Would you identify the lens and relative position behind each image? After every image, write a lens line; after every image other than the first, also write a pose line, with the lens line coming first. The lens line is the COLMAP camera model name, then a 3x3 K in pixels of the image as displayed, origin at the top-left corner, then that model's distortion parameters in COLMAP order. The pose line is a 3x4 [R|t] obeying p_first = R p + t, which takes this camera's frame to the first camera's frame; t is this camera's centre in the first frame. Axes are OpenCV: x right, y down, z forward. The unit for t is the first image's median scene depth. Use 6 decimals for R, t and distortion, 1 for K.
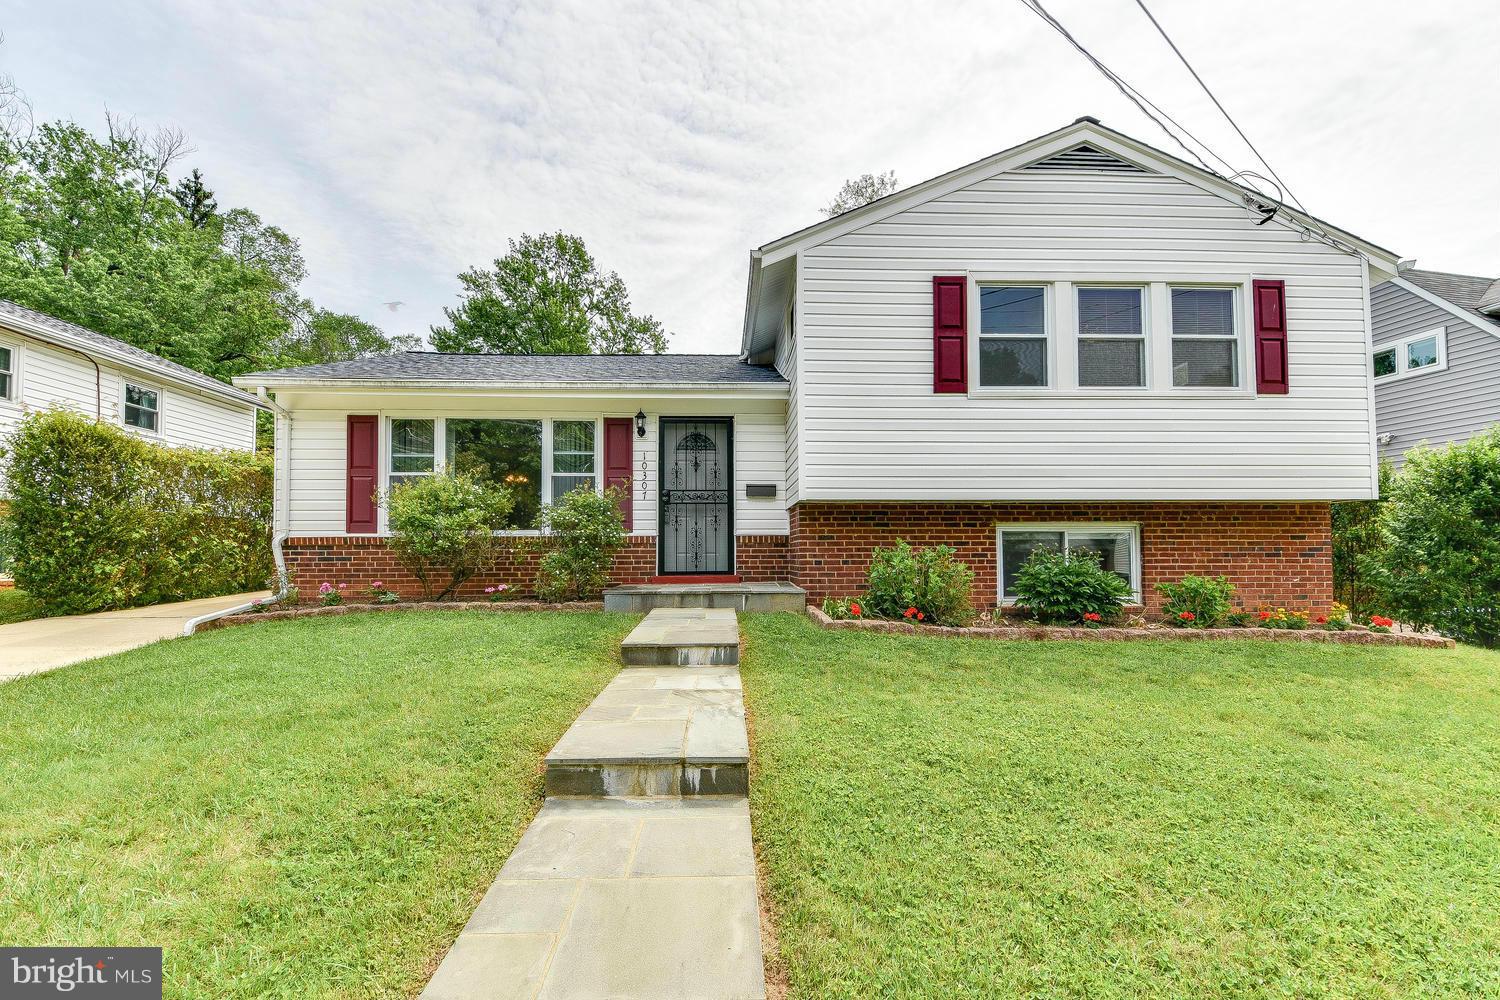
lens RADIAL K [[655.7, 0, 745.9], [0, 655.7, 511.7], [0, 0, 1]] dist [0.005700, -0.000168]
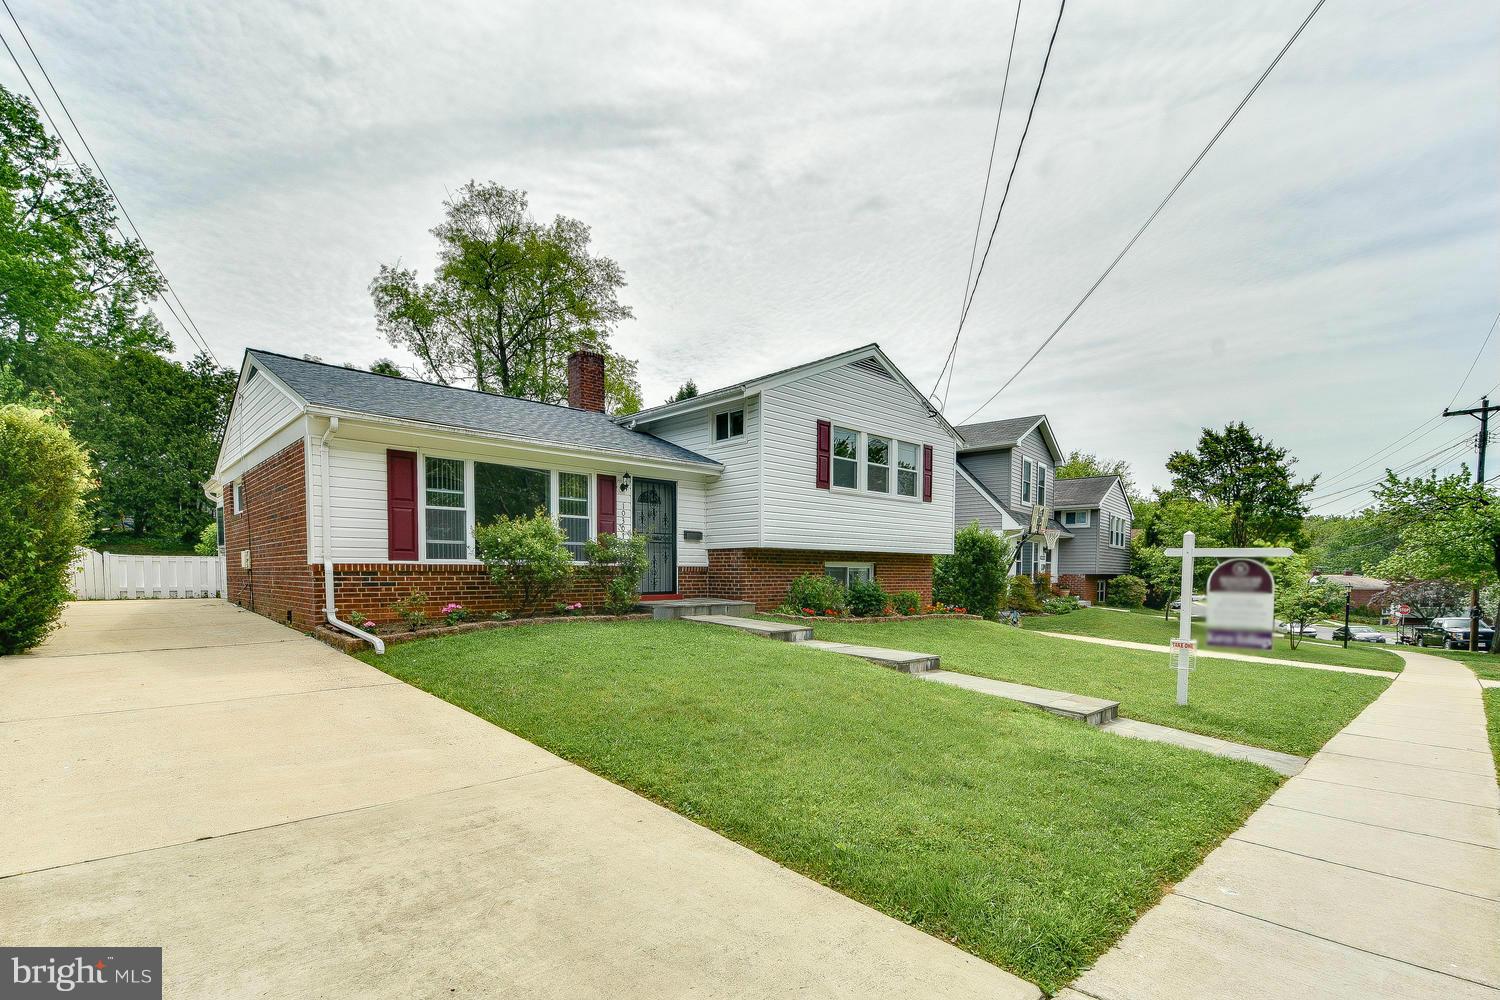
lens RADIAL K [[693.3, 0, 749.5], [0, 693.3, 565.1], [0, 0, 1]] dist [0.000942, -0.000083]
pose [[0.753889, 0.012735, 0.656878, -0.912948], [-0.048792, 0.998136, 0.036647, -0.029929], [-0.655187, -0.059678, 0.753106, -0.243360]]
